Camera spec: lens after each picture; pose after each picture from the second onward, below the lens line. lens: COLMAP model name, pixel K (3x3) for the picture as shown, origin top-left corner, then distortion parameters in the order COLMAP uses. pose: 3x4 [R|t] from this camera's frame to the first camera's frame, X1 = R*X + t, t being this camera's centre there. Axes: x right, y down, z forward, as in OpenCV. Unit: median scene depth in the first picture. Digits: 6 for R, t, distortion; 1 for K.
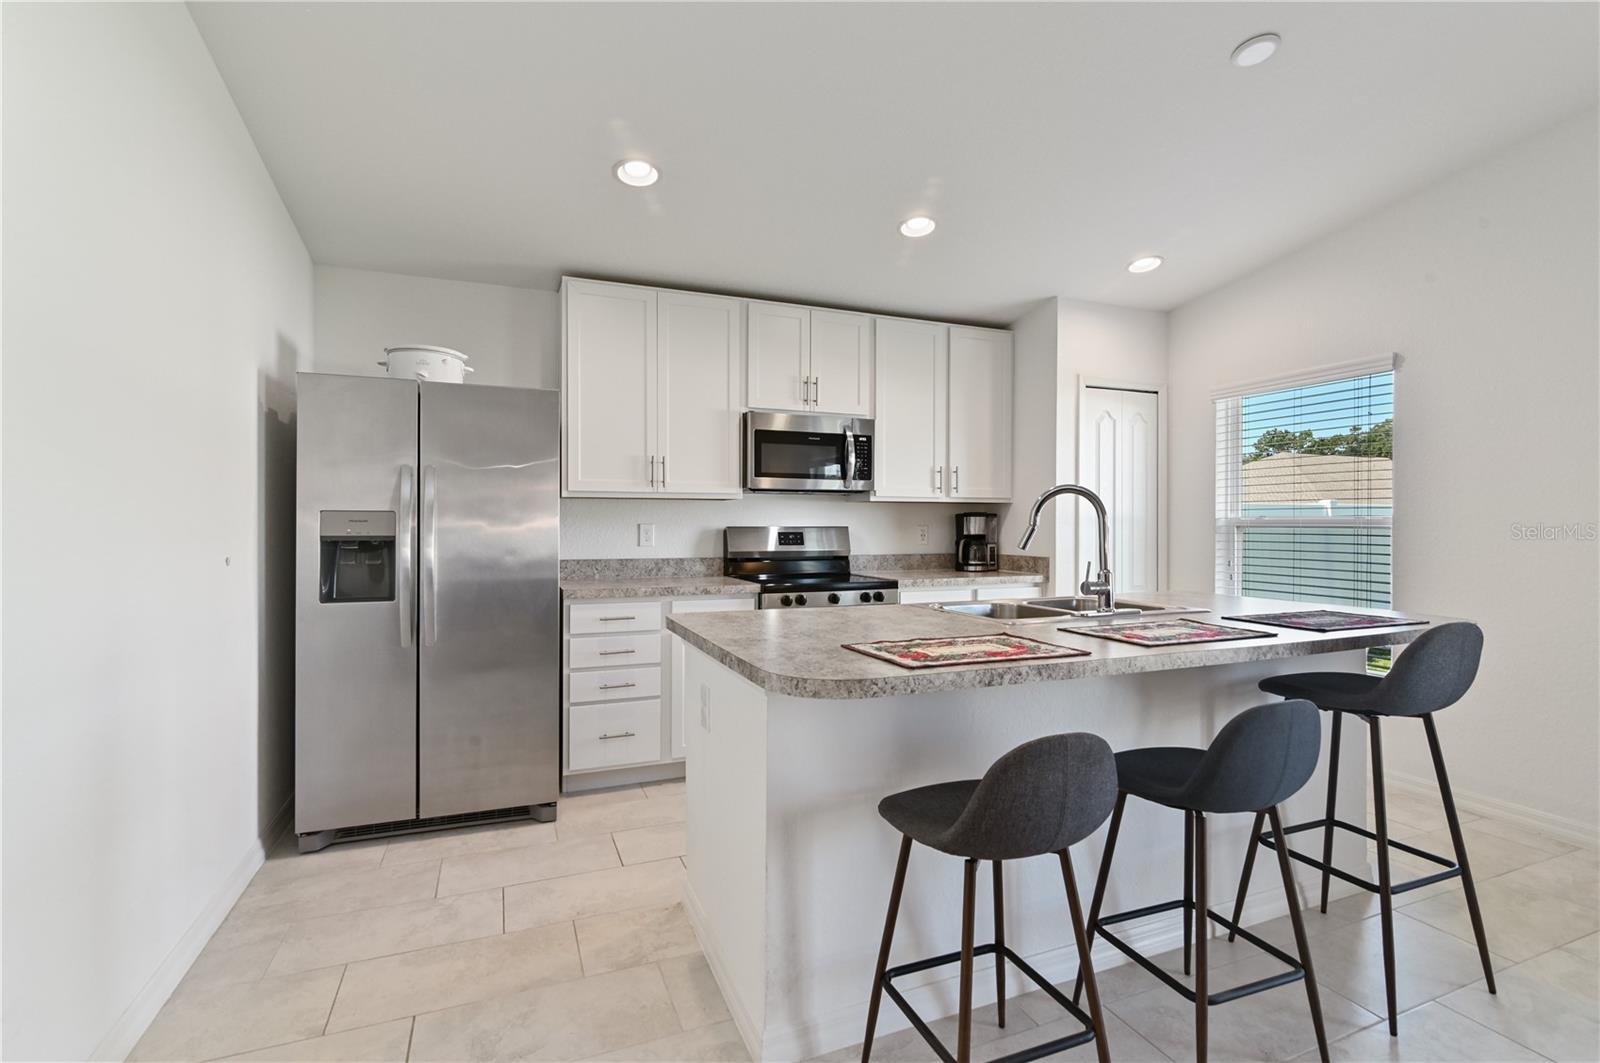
lens RADIAL K [[739.7, 0, 803.2], [0, 739.7, 522.9], [0, 0, 1]] dist [-0.003756, -0.000376]
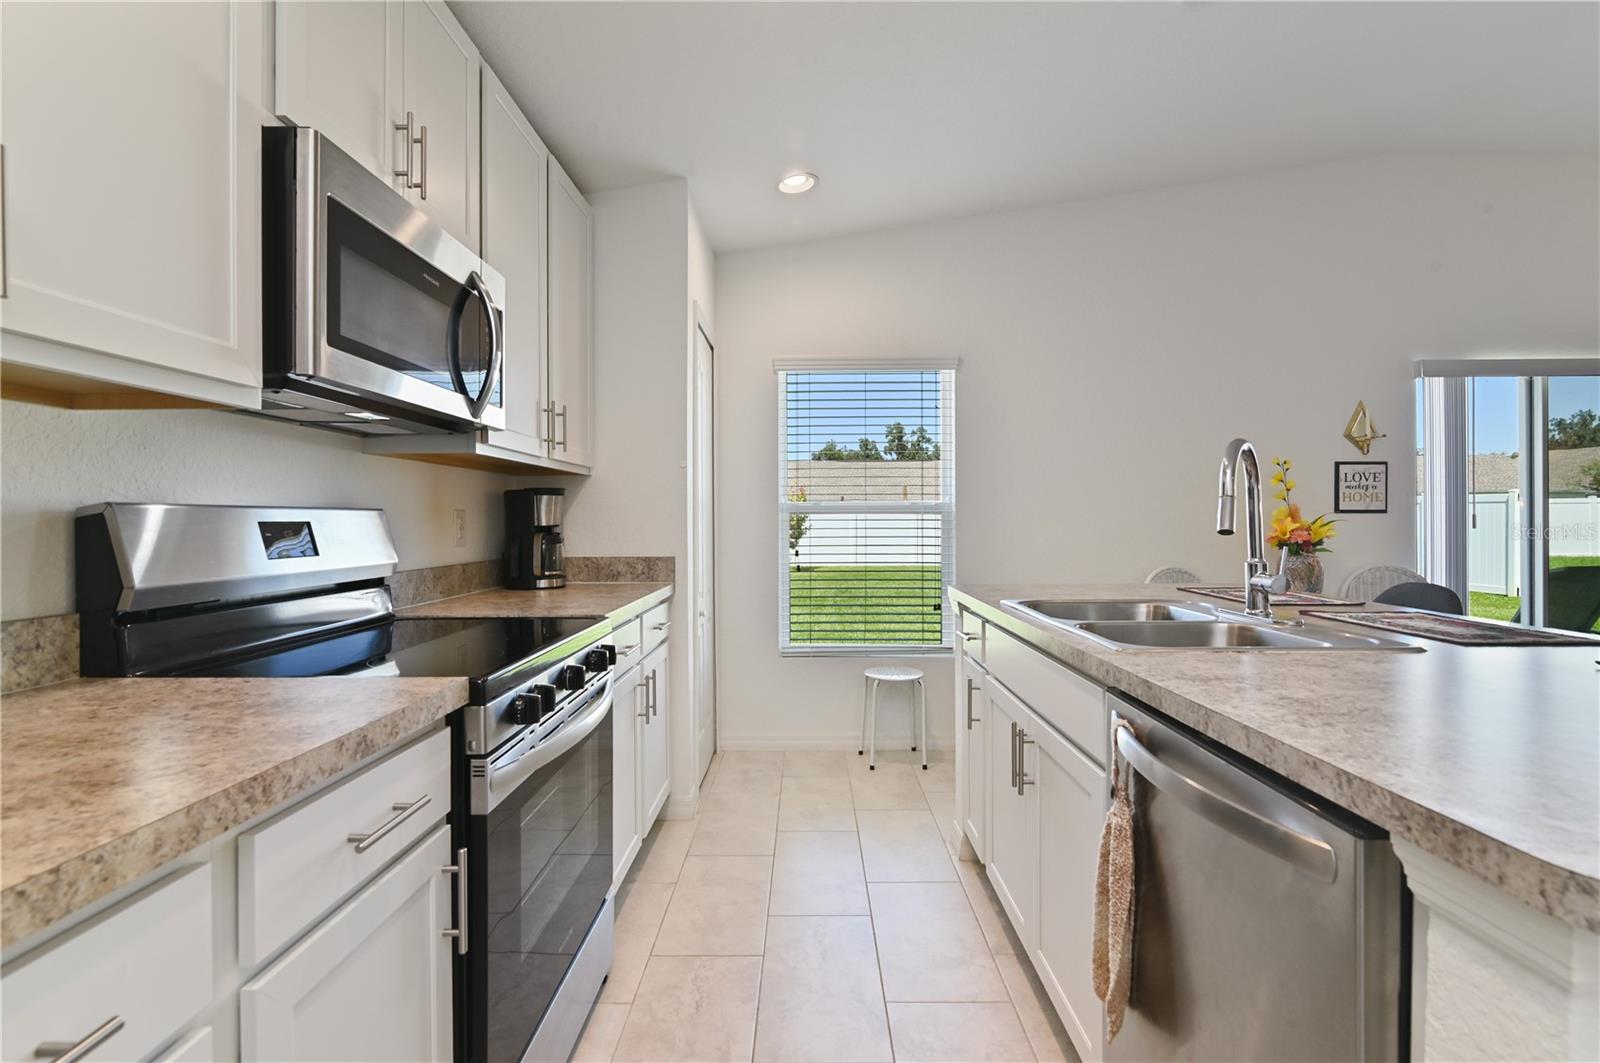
lens RADIAL K [[753.2, 0, 793.2], [0, 753.2, 526.0], [0, 0, 1]] dist [-0.002079, -0.000757]
pose [[0.389198, -0.009075, 0.921110, -0.275074], [0.003812, 0.999959, 0.008241, 0.013238], [-0.921146, 0.000304, 0.389216, 0.656644]]
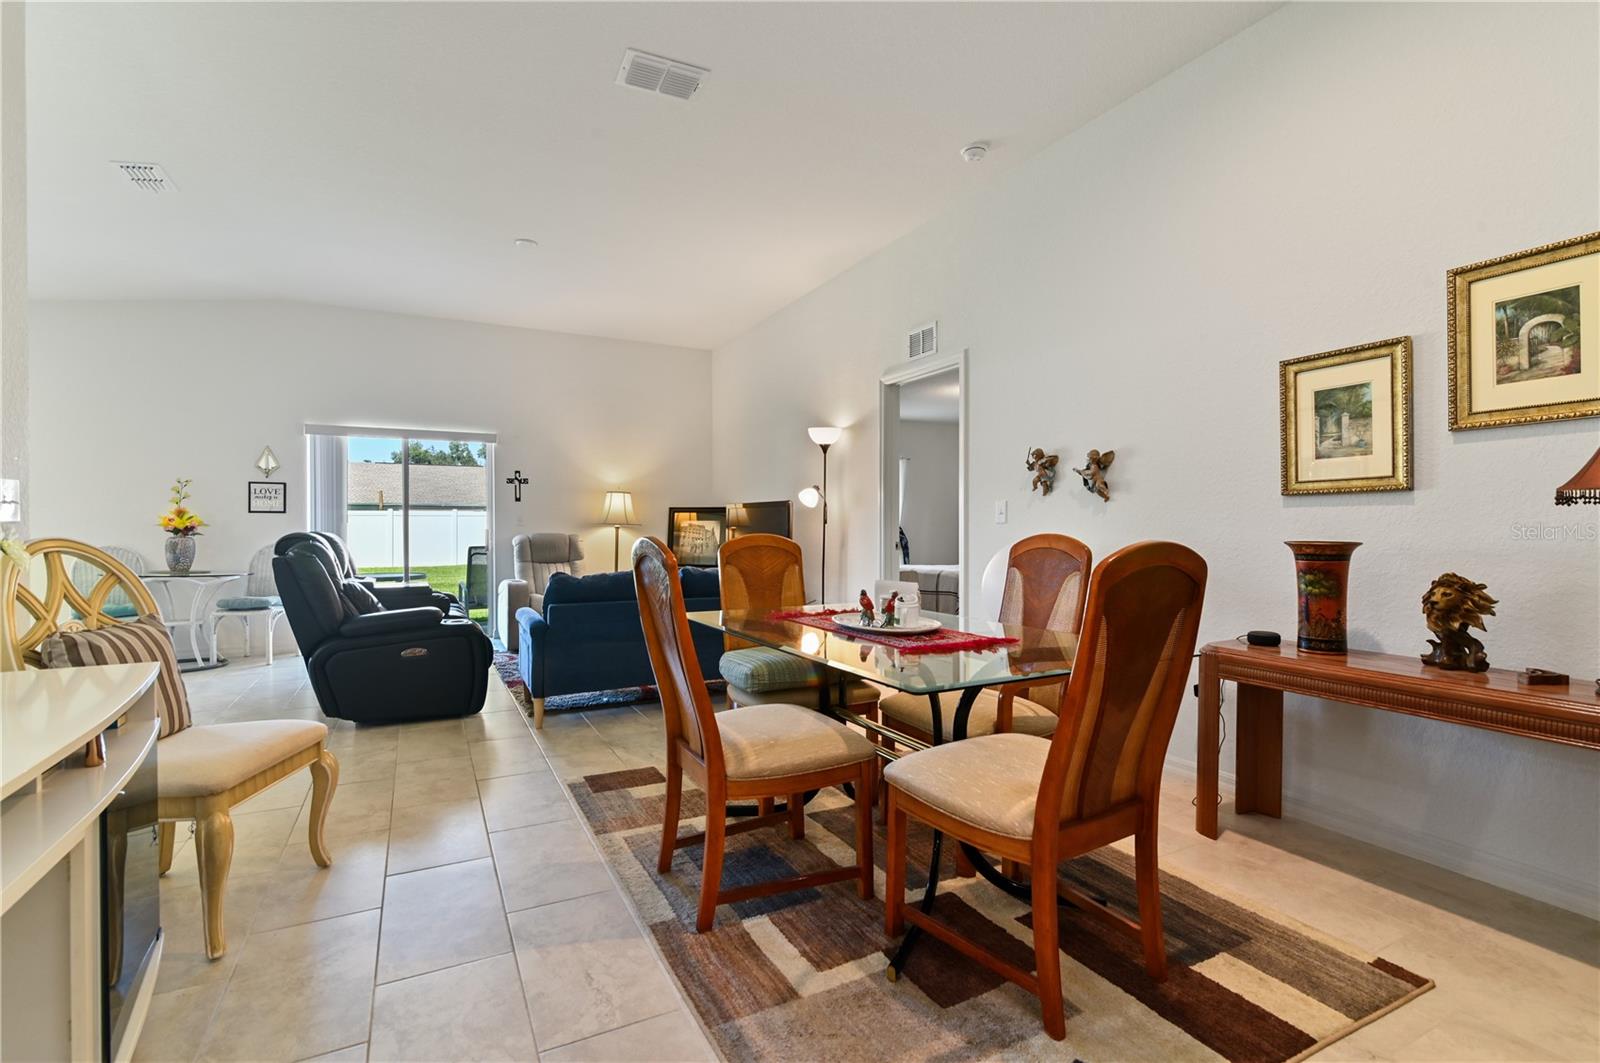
lens RADIAL K [[734.4, 0, 795.7], [0, 734.4, 533.0], [0, 0, 1]] dist [-0.001352, -0.000115]
pose [[-0.077411, -0.010928, 0.996939, -0.746971], [-0.001630, 0.999940, 0.010834, 0.030900], [-0.996998, -0.000786, -0.077424, -0.608699]]
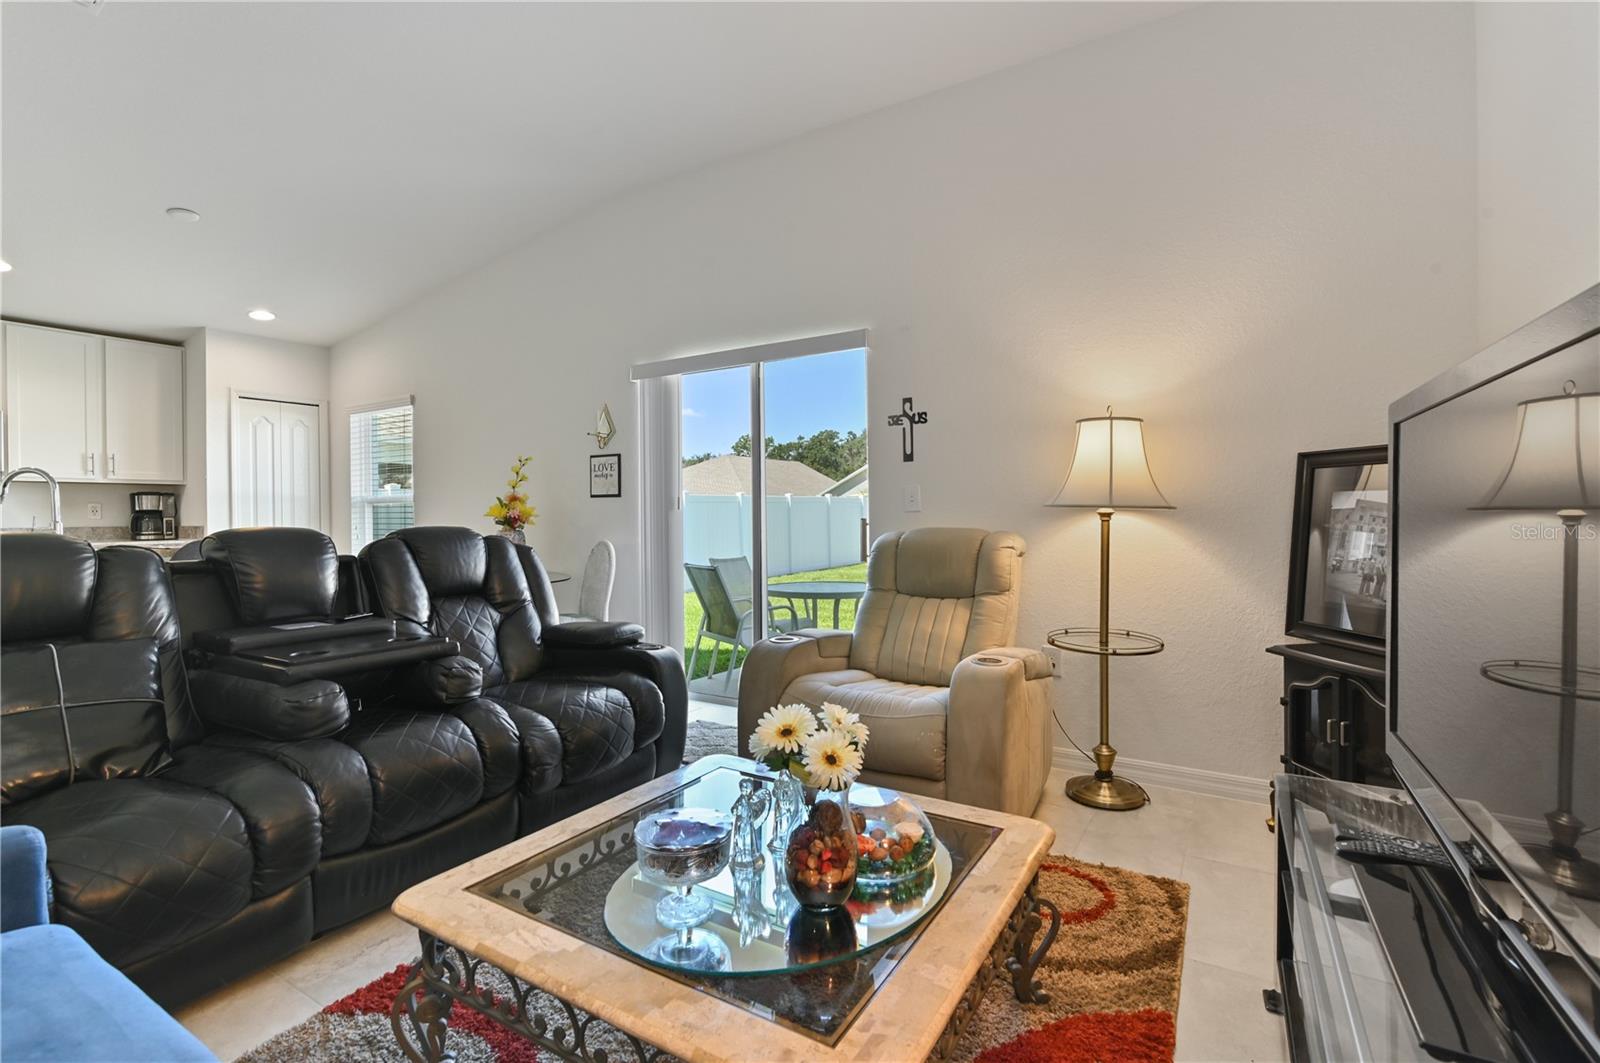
lens RADIAL K [[739.7, 0, 803.2], [0, 739.7, 522.9], [0, 0, 1]] dist [-0.003756, -0.000376]
pose [[0.815958, -0.013392, 0.577956, 0.463348], [0.007796, 0.999896, 0.012163, 0.034687], [-0.578058, -0.005419, 0.815977, -0.704767]]
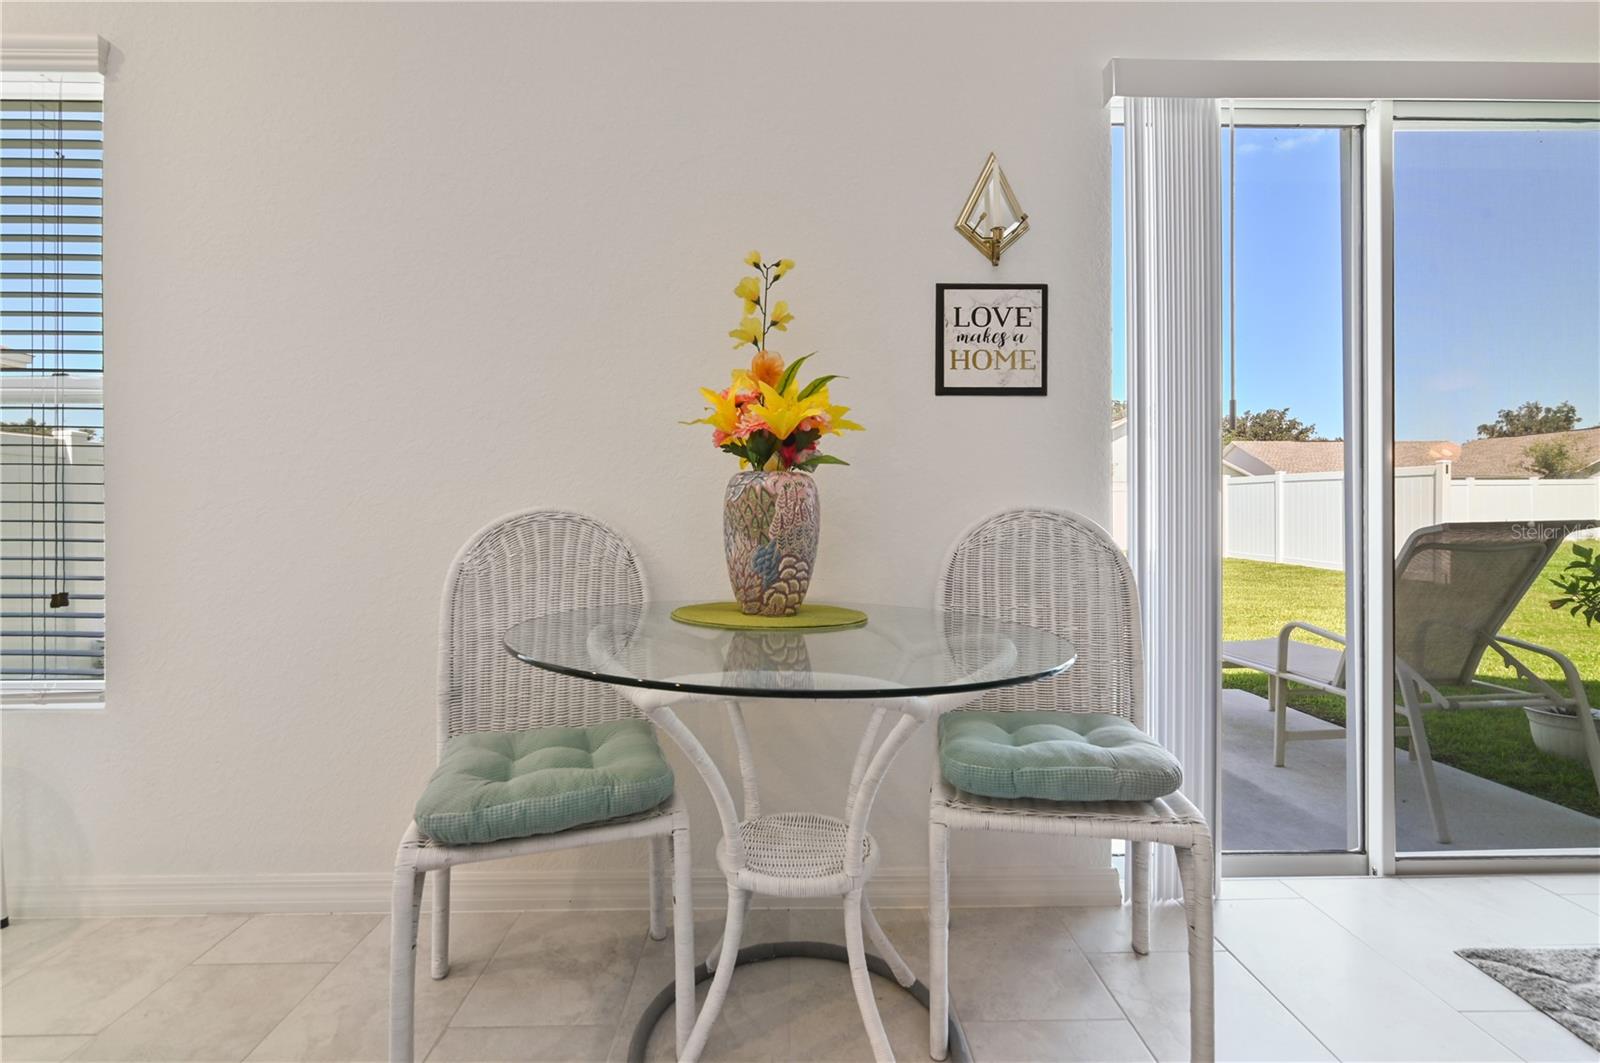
lens RADIAL K [[739.7, 0, 803.2], [0, 739.7, 522.9], [0, 0, 1]] dist [-0.003756, -0.000376]
pose [[0.360115, -0.014428, 0.932796, 0.424122], [0.003867, 0.999895, 0.013973, 0.074867], [-0.932900, -0.001425, 0.360133, 0.317625]]
